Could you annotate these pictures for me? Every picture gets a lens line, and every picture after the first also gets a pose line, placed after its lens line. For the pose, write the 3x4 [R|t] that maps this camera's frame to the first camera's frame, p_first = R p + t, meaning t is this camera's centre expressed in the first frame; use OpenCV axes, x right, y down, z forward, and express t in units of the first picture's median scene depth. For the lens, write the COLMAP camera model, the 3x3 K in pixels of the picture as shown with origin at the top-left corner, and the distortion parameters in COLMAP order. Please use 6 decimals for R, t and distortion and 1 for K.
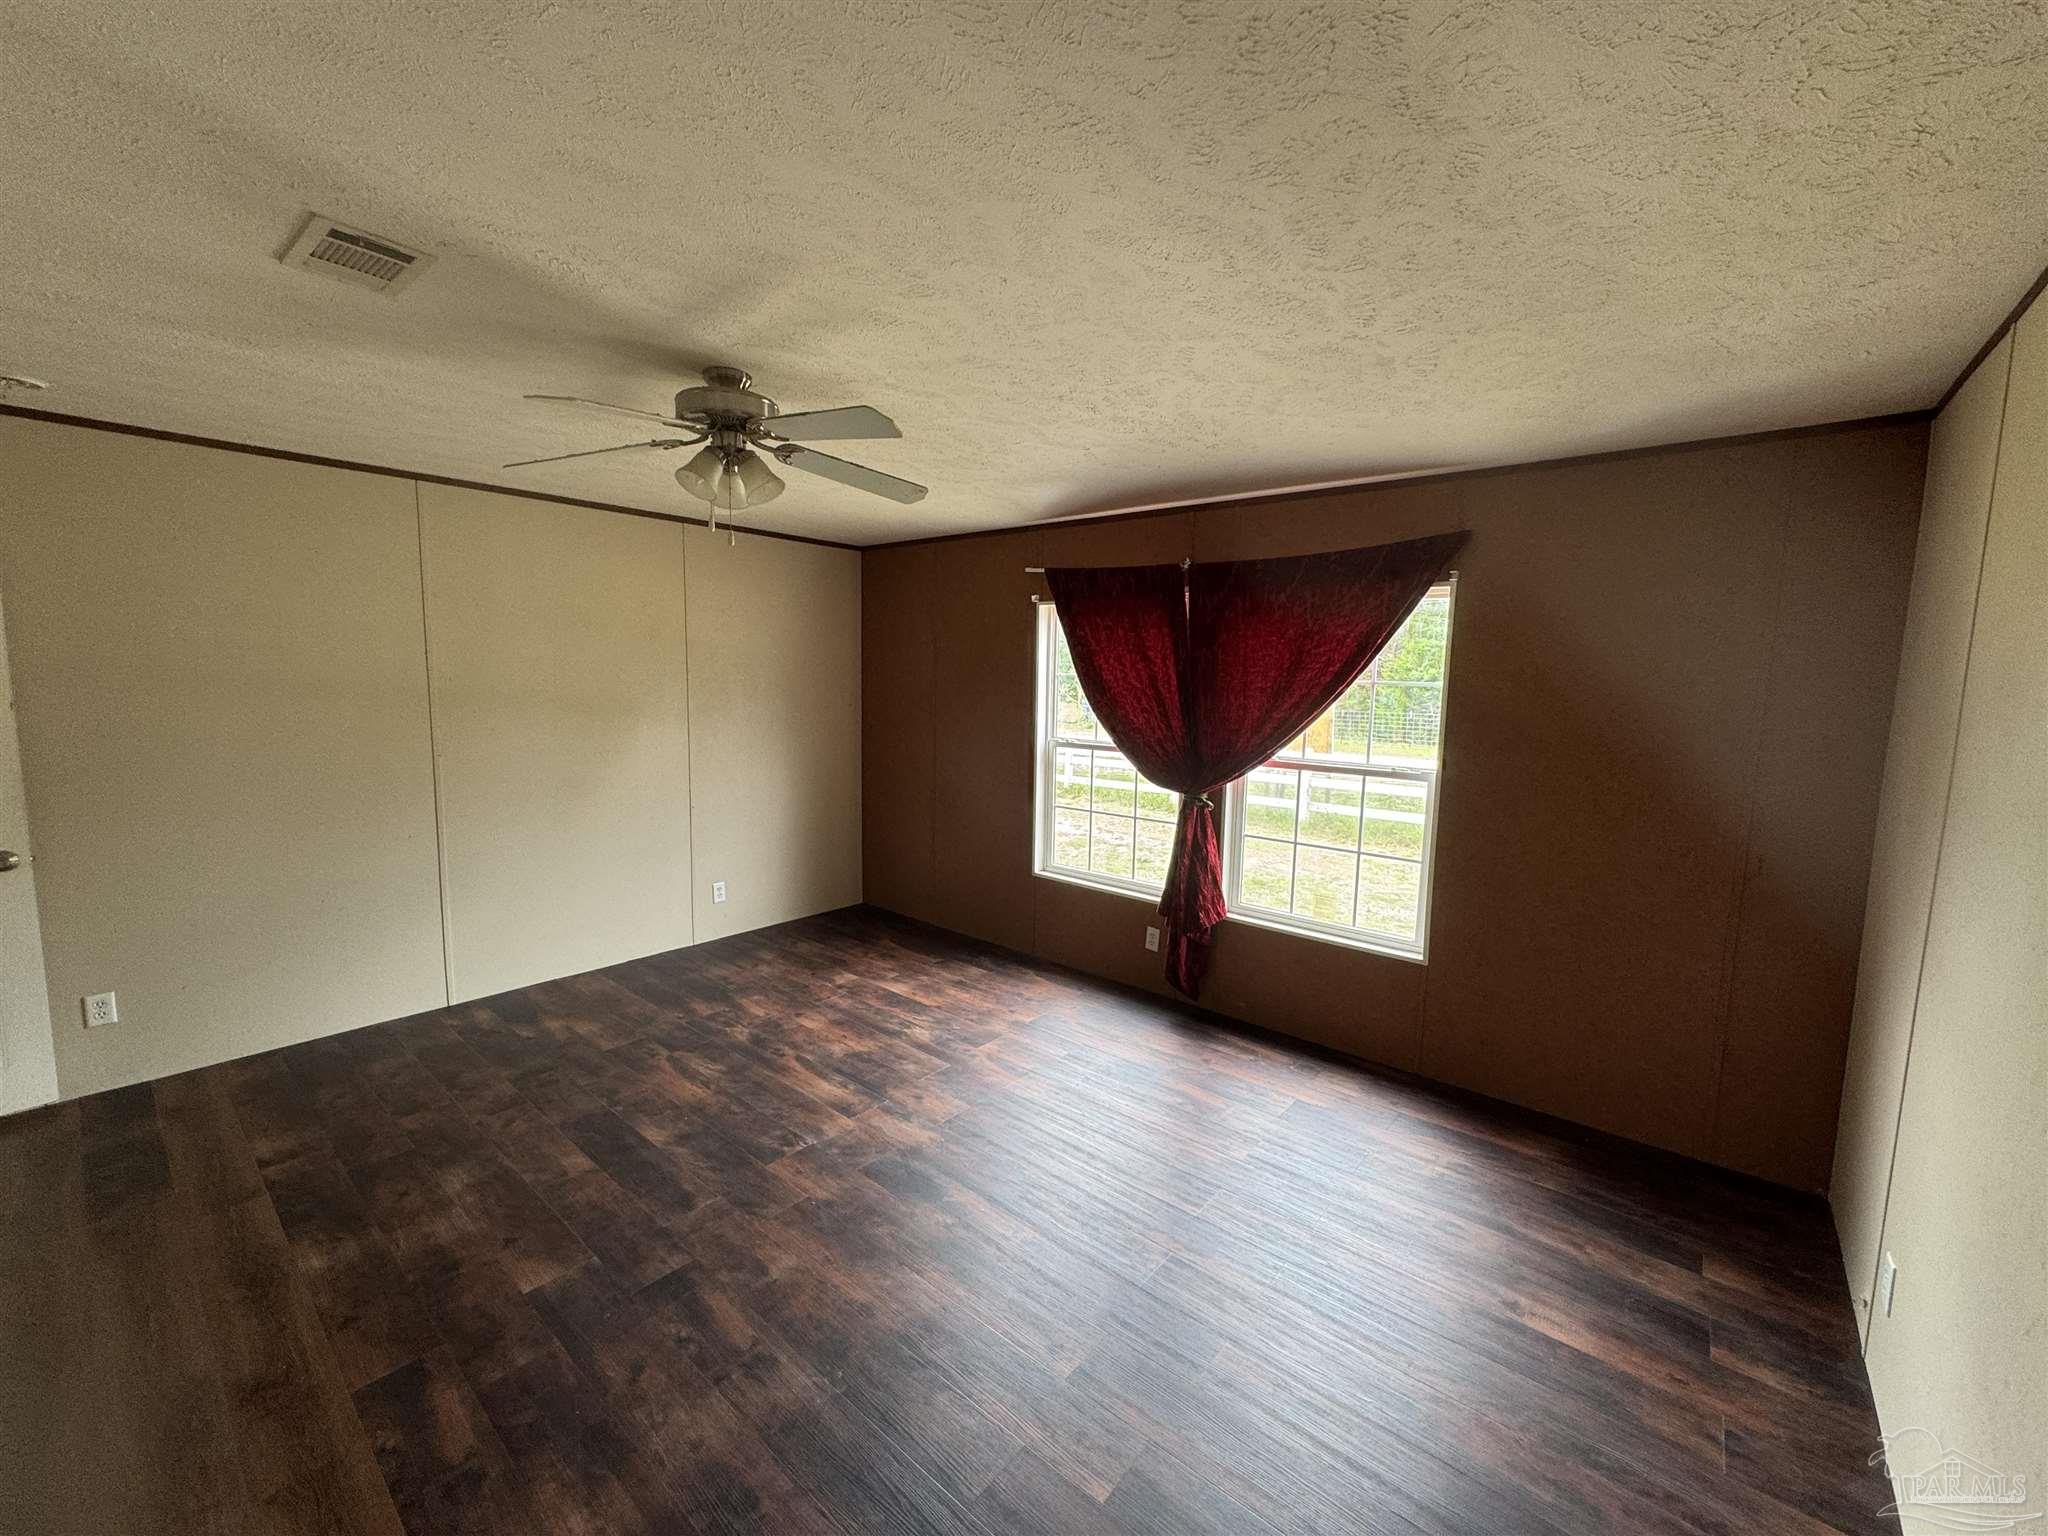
lens RADIAL K [[818.2, 0, 1031.9], [0, 818.2, 760.8], [0, 0, 1]] dist [-0.005645, 0.000034]
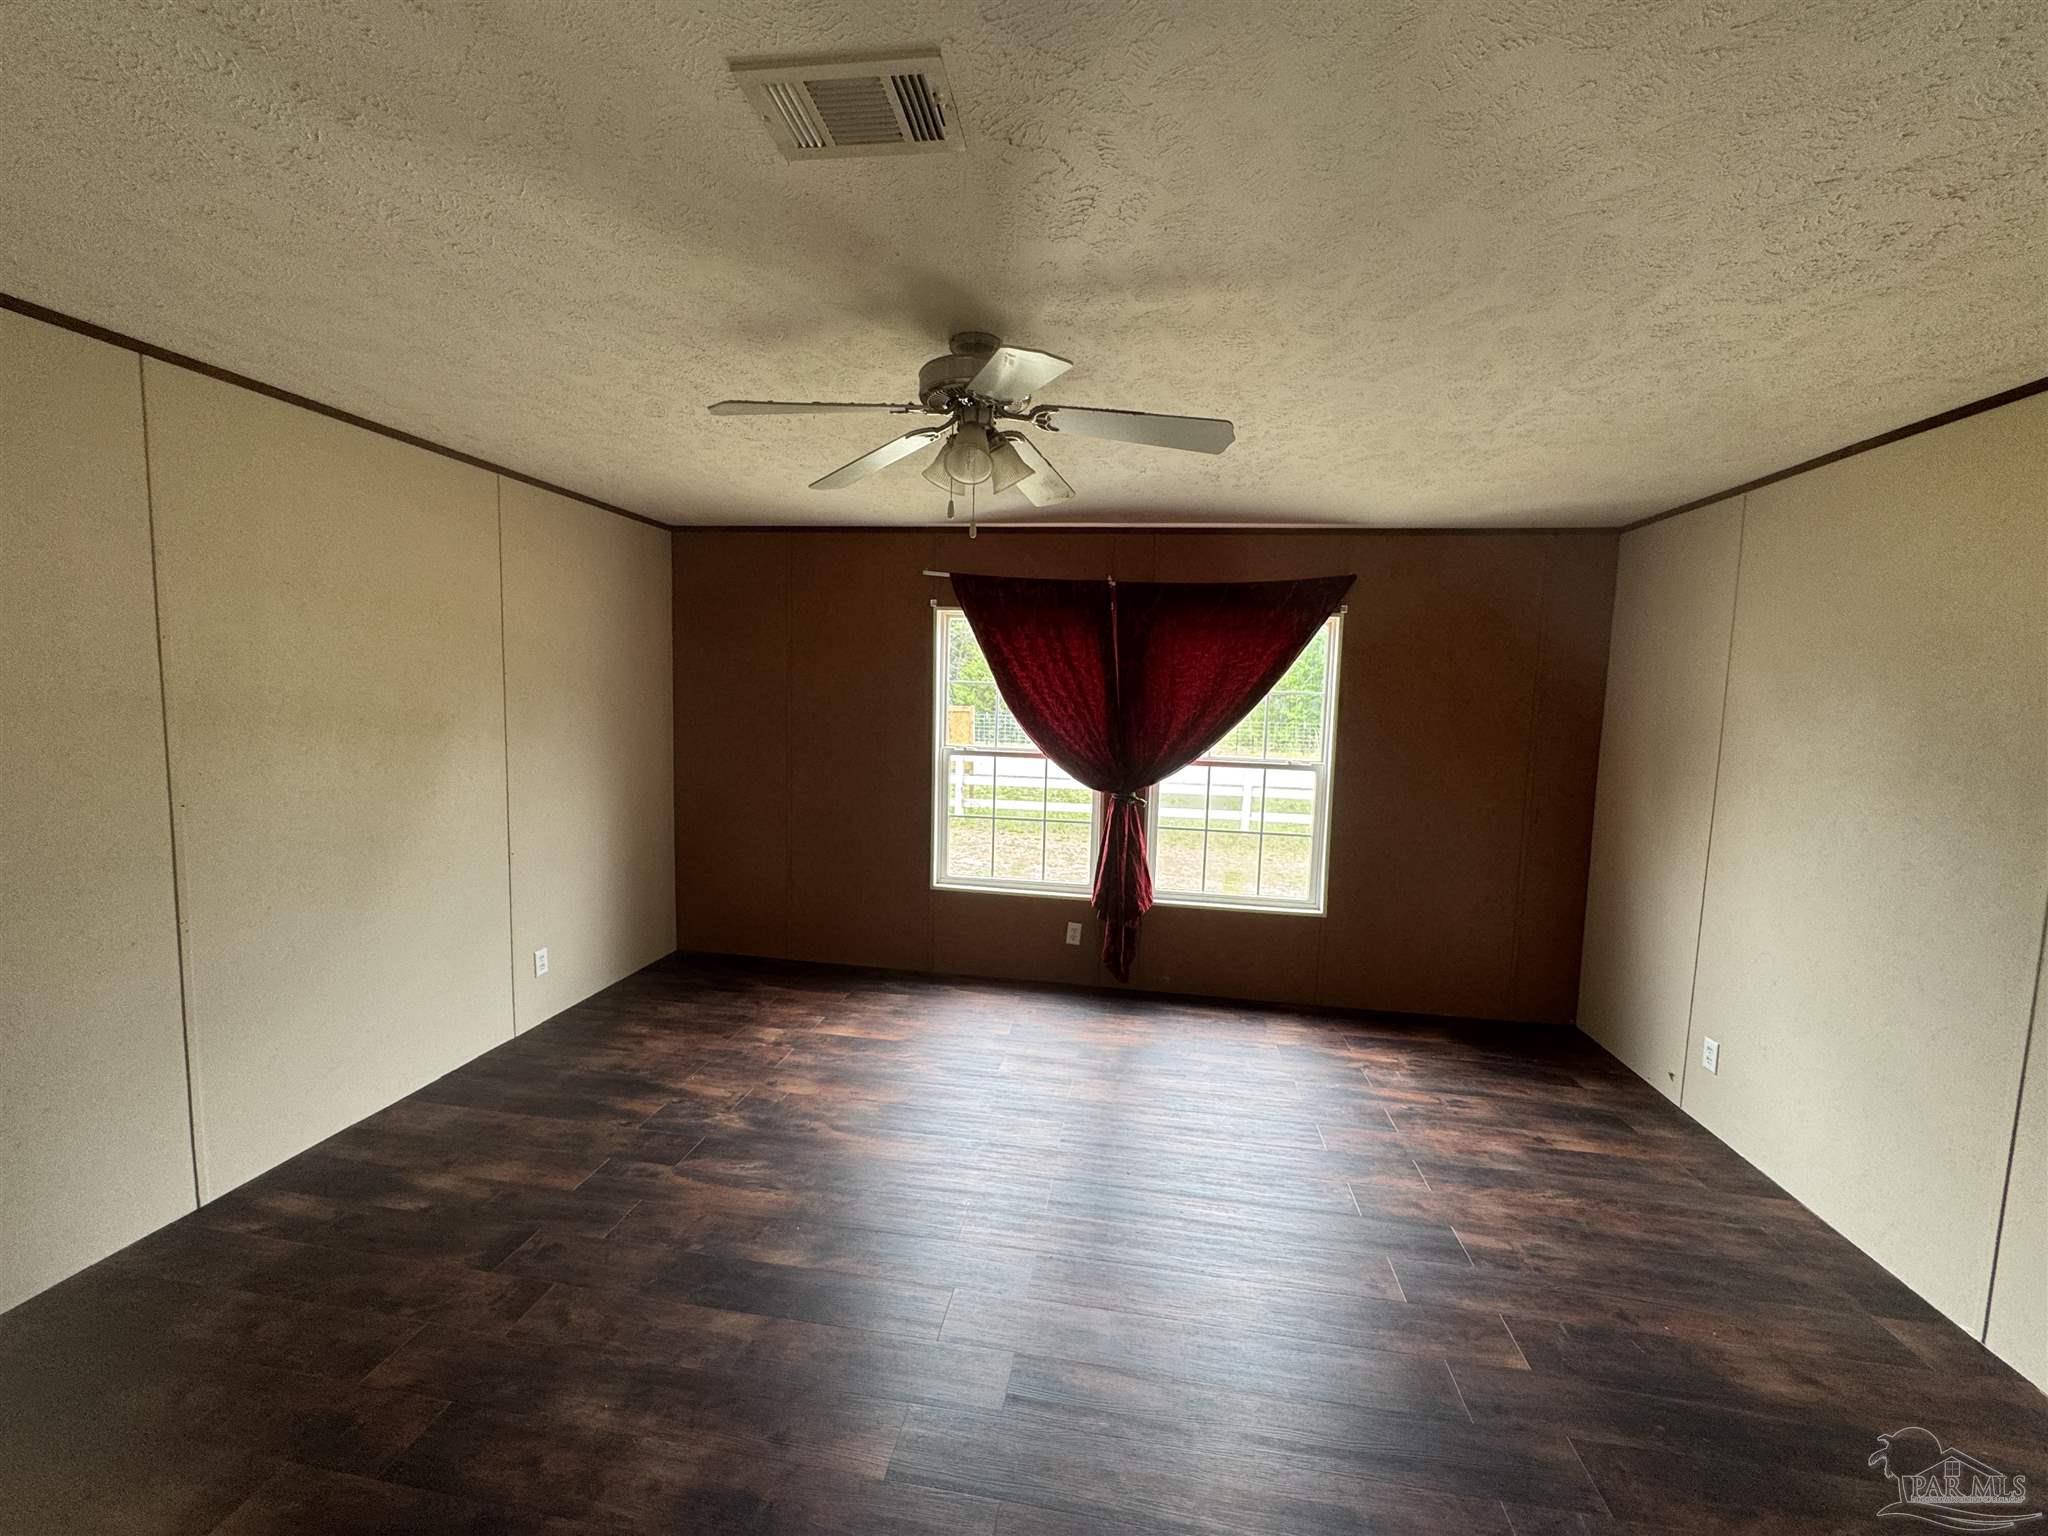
lens RADIAL K [[818.2, 0, 1026.7], [0, 818.2, 764.4], [0, 0, 1]] dist [-0.005645, 0.000034]
pose [[0.854291, -0.043638, 0.517960, -0.470664], [0.042430, 0.998999, 0.014183, -0.019187], [-0.518060, 0.009861, 0.855287, 0.135437]]
